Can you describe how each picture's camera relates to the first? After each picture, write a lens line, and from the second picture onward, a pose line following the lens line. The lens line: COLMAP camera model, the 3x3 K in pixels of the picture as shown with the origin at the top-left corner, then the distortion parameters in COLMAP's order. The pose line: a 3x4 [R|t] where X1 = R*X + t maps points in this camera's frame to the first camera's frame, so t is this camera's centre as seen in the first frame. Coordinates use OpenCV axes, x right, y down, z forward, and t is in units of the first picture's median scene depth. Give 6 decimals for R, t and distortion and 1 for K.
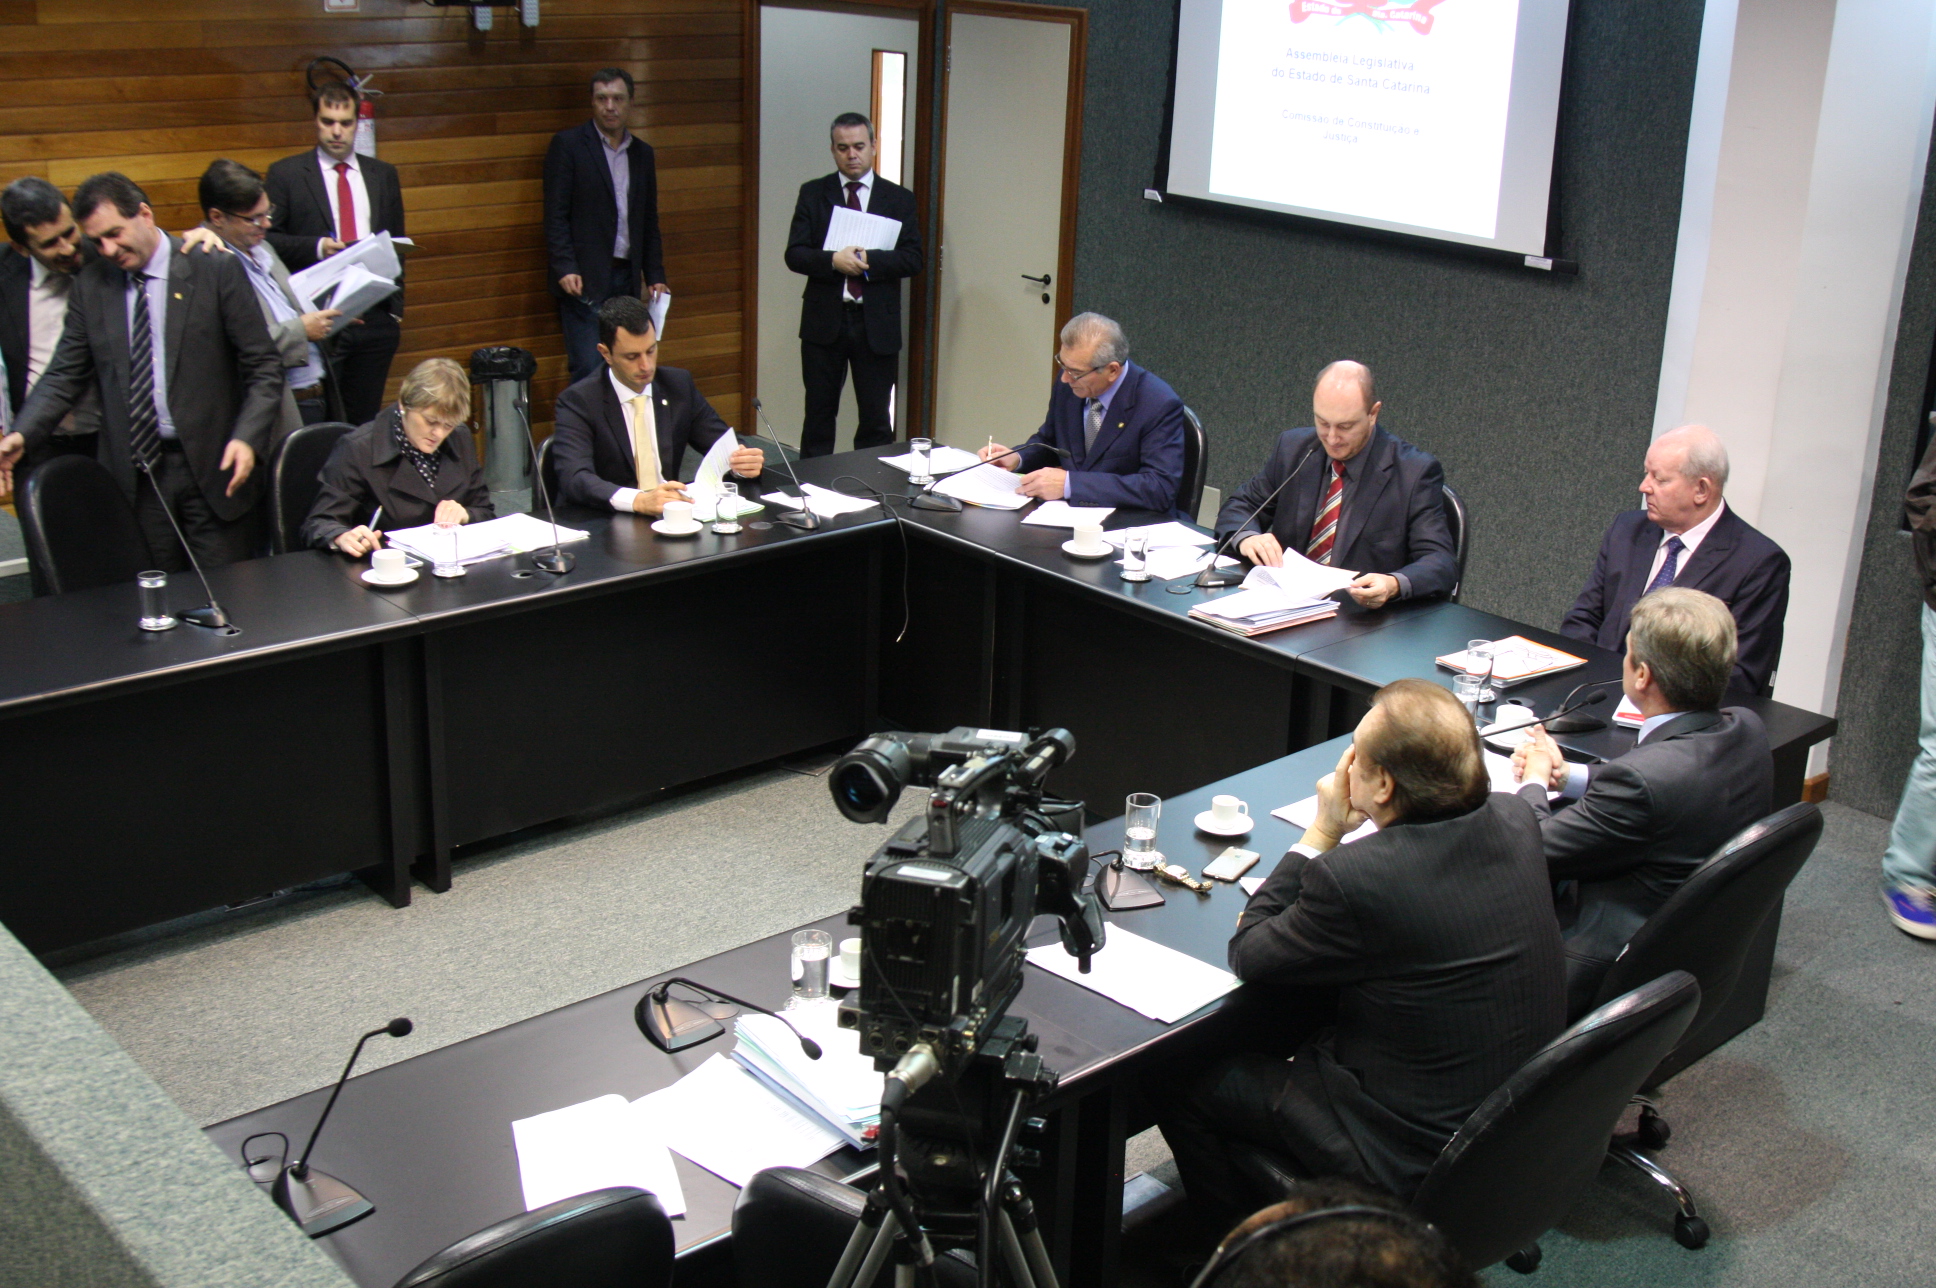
lens RADIAL K [[2182.4, 0, 970.7], [0, 2182.4, 649.9], [0, 0, 1]] dist [-0.063030, 0.000000]
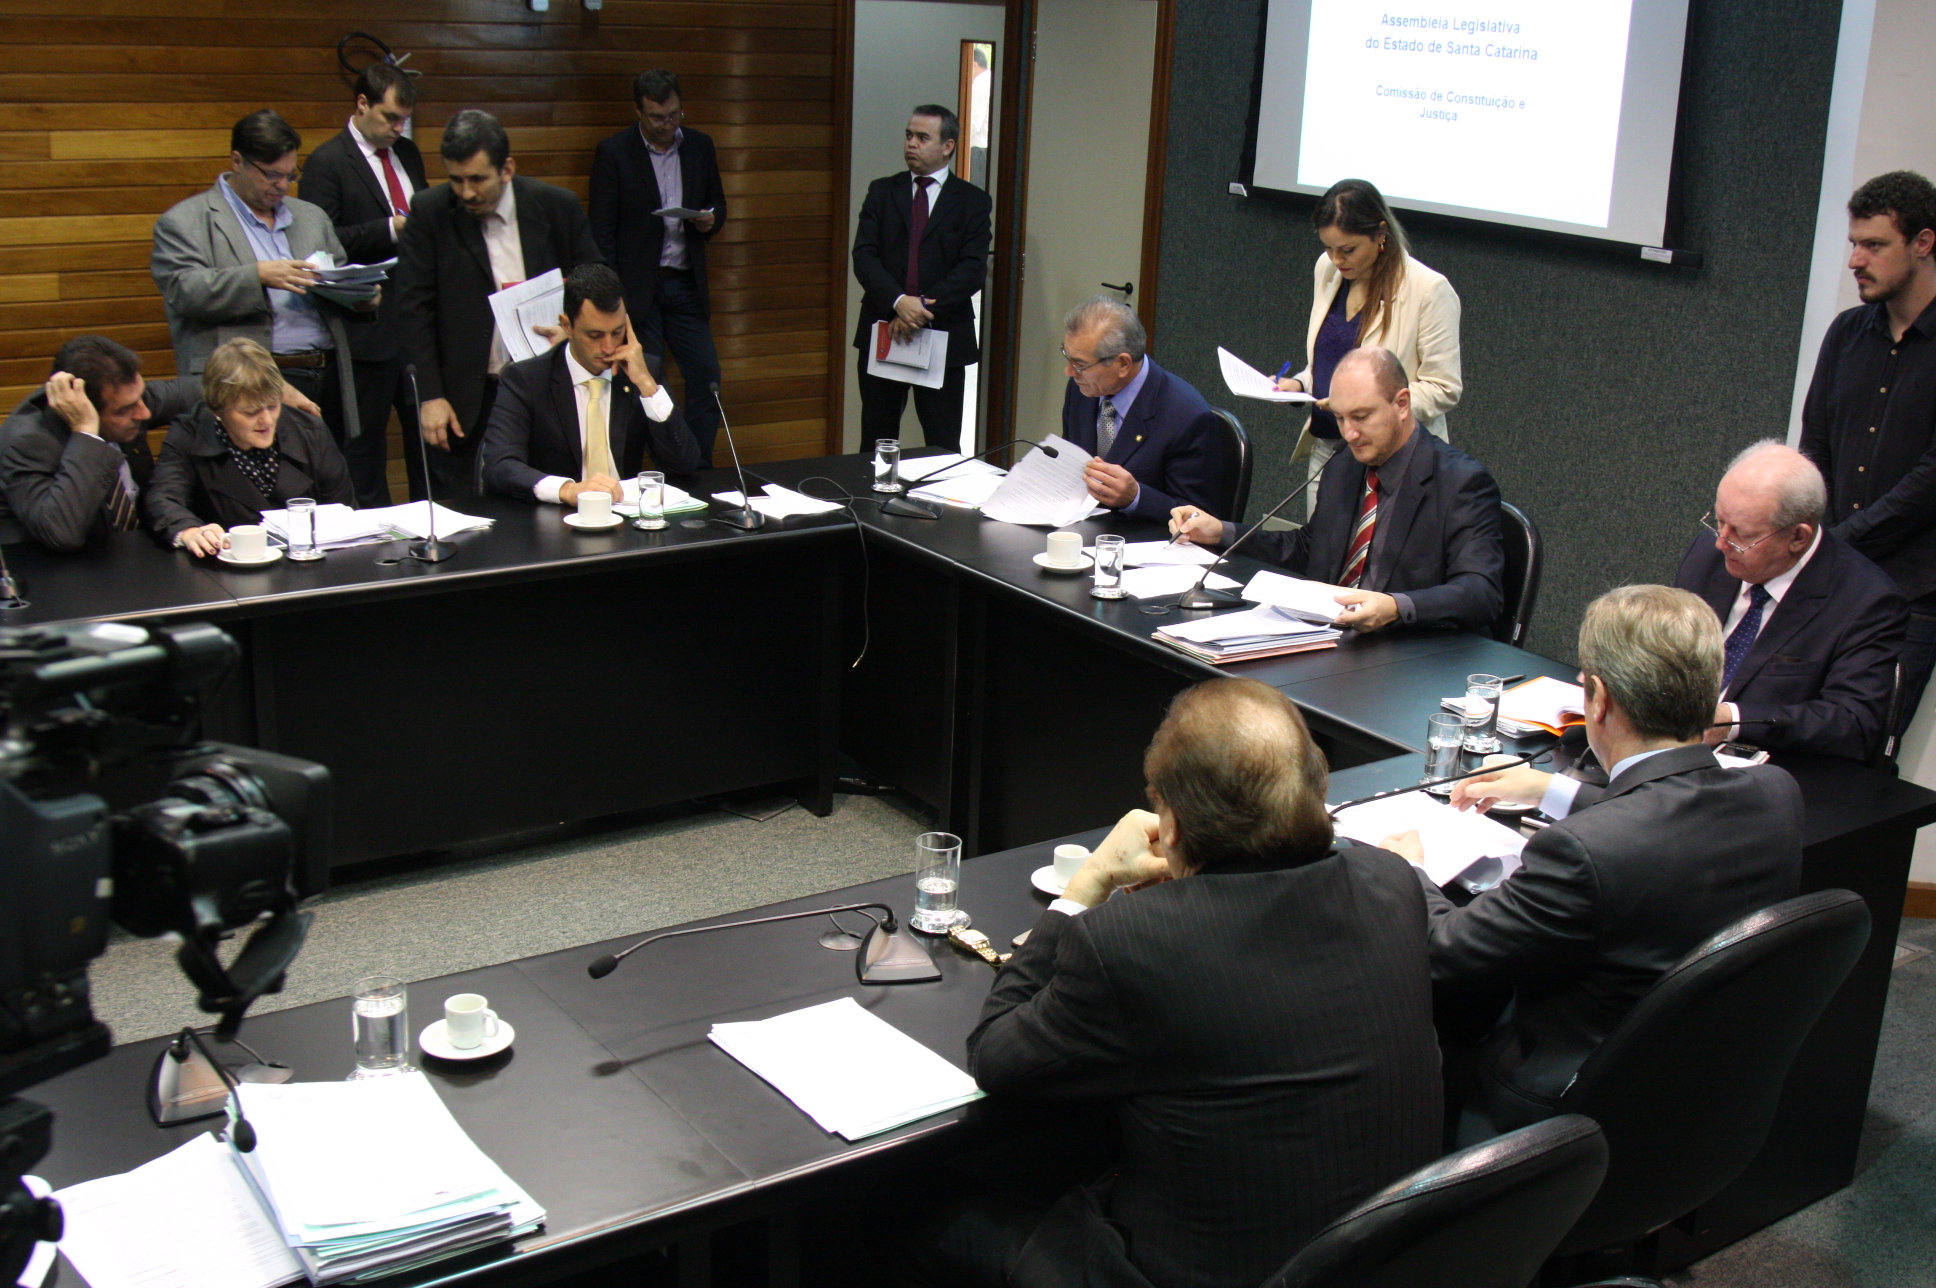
lens RADIAL K [[2182.4, 0, 967.3], [0, 2182.4, 637.7], [0, 0, 1]] dist [-0.063030, 0.000000]
pose [[0.991447, 0.040837, -0.123957, 0.109677], [-0.046596, 0.997948, -0.043925, 0.018928], [0.121909, 0.049326, 0.991315, 0.147961]]
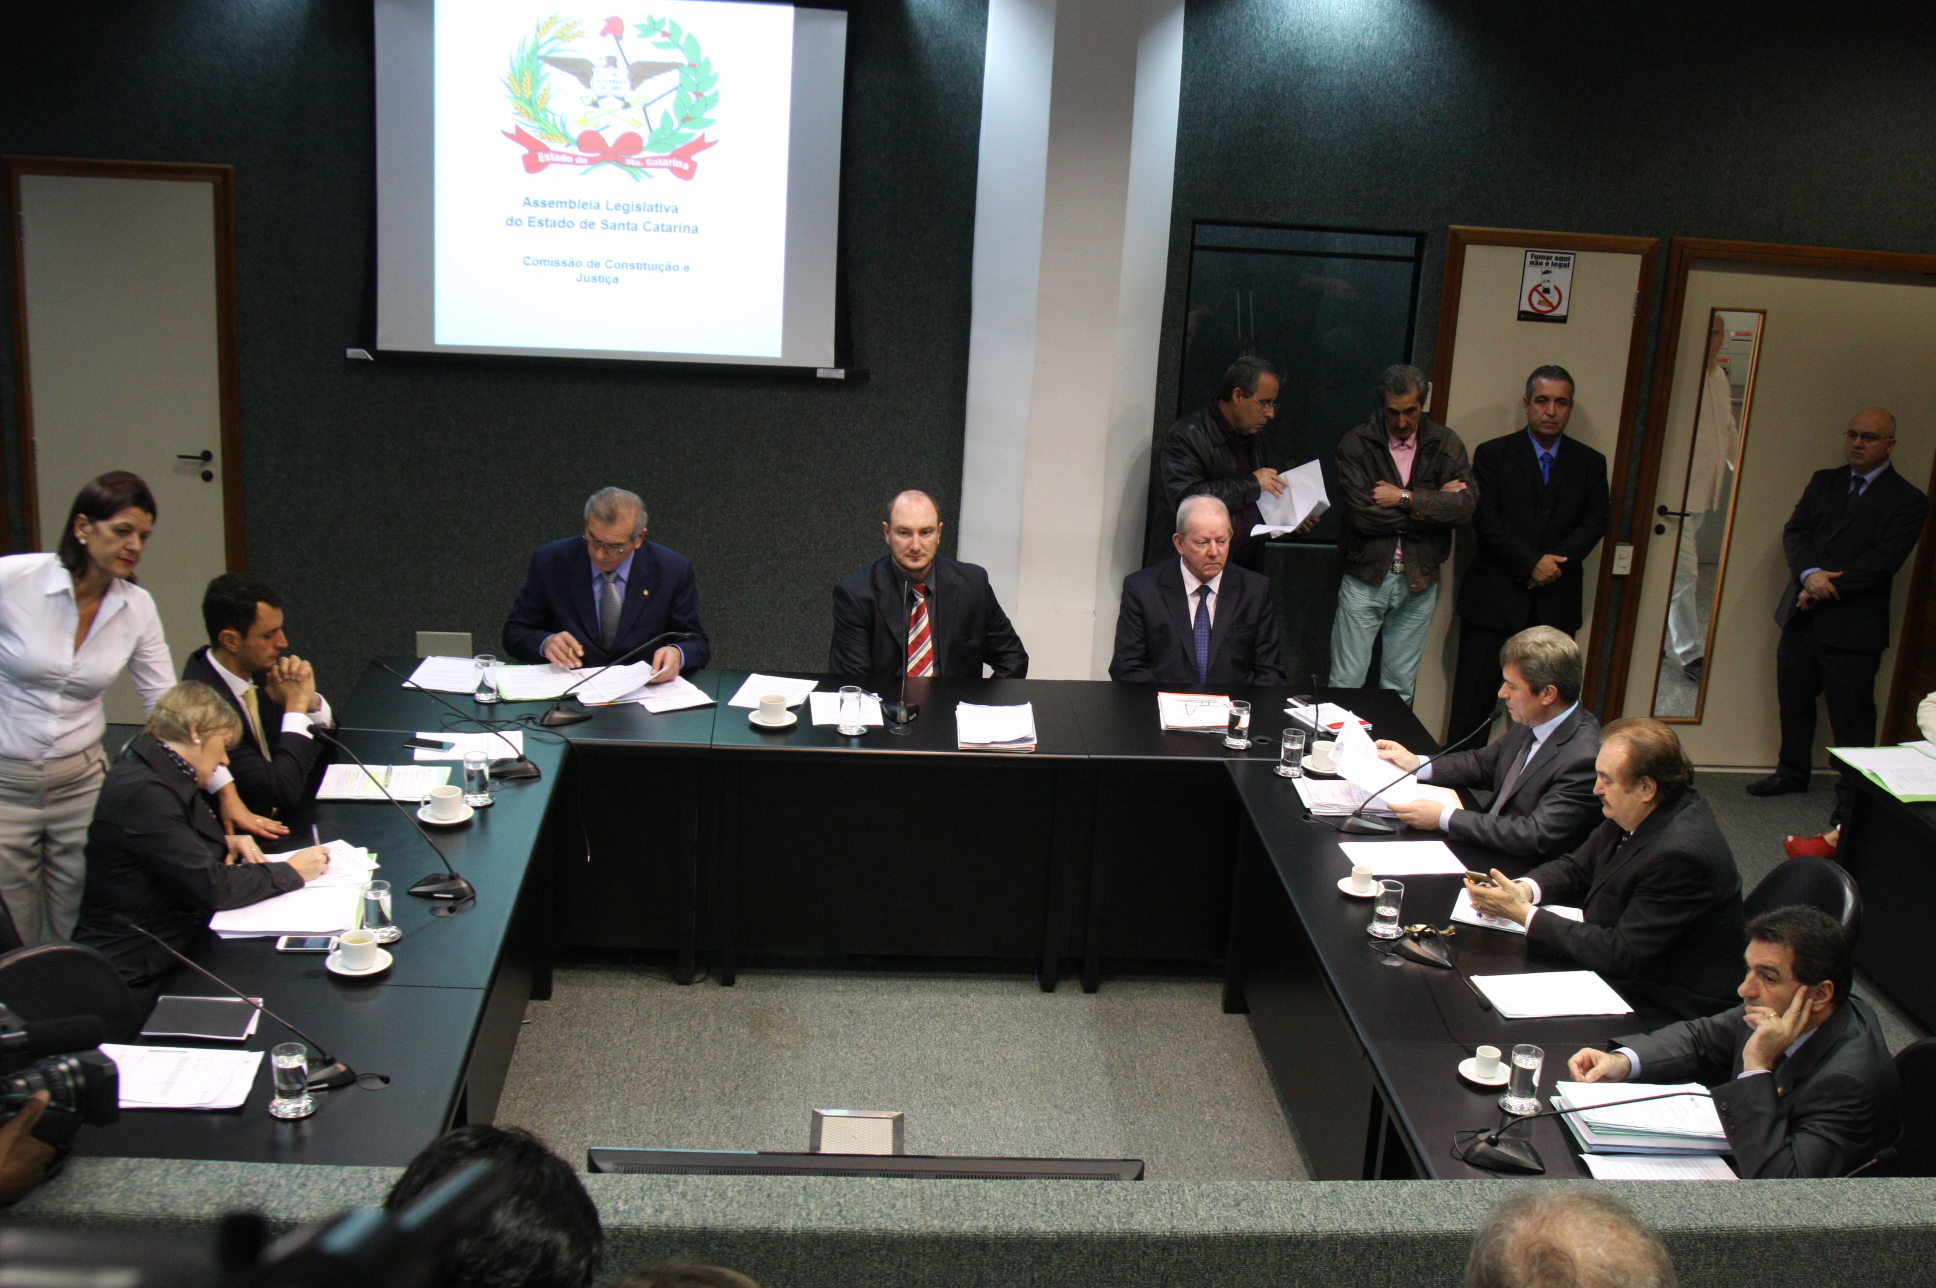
lens RADIAL K [[2182.4, 0, 926.8], [0, 2182.4, 664.3], [0, 0, 1]] dist [-0.063030, 0.000000]
pose [[0.637332, -0.243705, 0.731037, -0.590484], [0.227105, 0.965941, 0.124020, -0.165310], [-0.736363, 0.086981, 0.670972, 0.215930]]
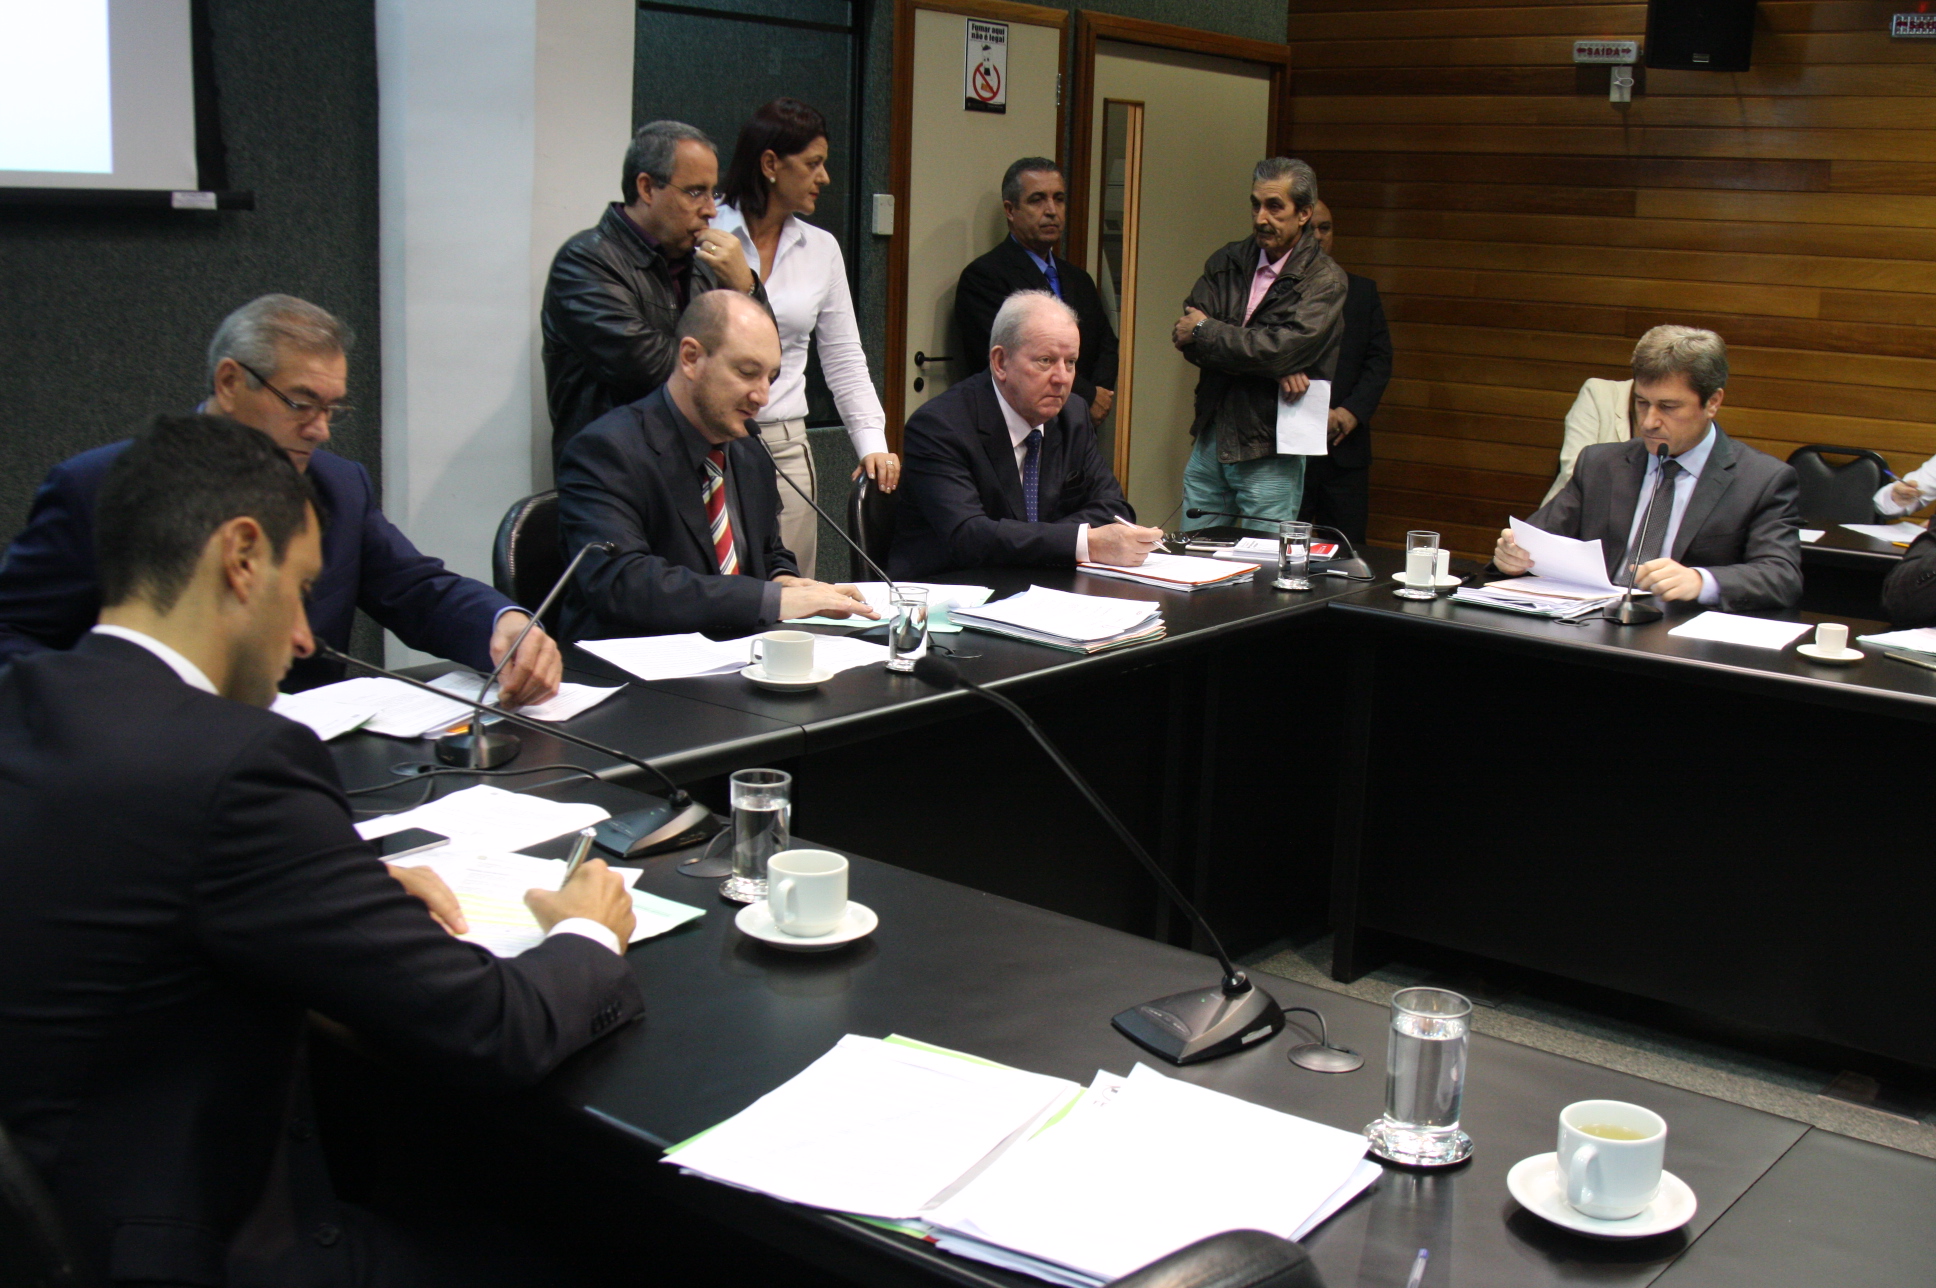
lens RADIAL K [[2182.4, 0, 958.4], [0, 2182.4, 638.3], [0, 0, 1]] dist [-0.063030, 0.000000]
pose [[-0.149156, -0.233559, 0.960835, -0.426574], [0.288925, 0.919004, 0.268242, -0.169383], [-0.945661, 0.317619, -0.069594, 0.891917]]
